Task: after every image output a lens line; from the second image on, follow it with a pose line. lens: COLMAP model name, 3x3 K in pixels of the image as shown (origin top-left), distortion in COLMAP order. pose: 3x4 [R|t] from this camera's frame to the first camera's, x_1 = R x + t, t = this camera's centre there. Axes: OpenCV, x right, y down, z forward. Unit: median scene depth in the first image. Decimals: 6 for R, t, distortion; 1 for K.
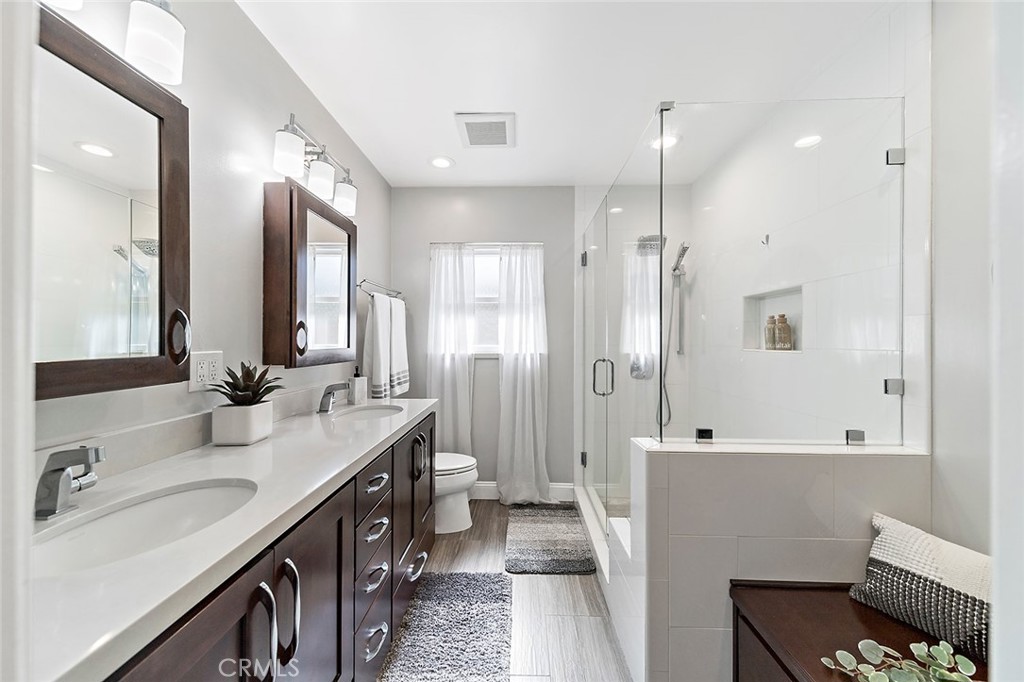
lens RADIAL K [[361.6, 0, 512.4], [0, 361.6, 338.7], [0, 0, 1]] dist [0.010960, -0.001565]
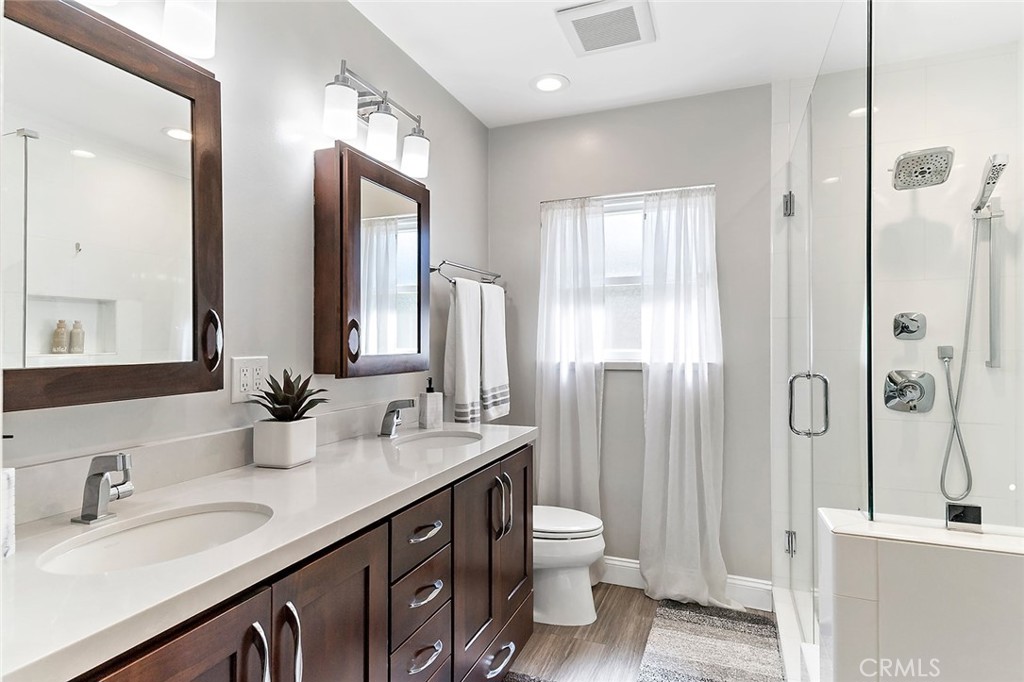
lens RADIAL K [[549.9, 0, 508.8], [0, 549.9, 339.2], [0, 0, 1]] dist [0.026403, -0.006575]
pose [[0.938559, -0.005798, -0.345071, 0.133063], [0.005402, 0.999983, -0.002109, -0.000380], [0.345077, 0.000116, 0.938574, -0.014089]]
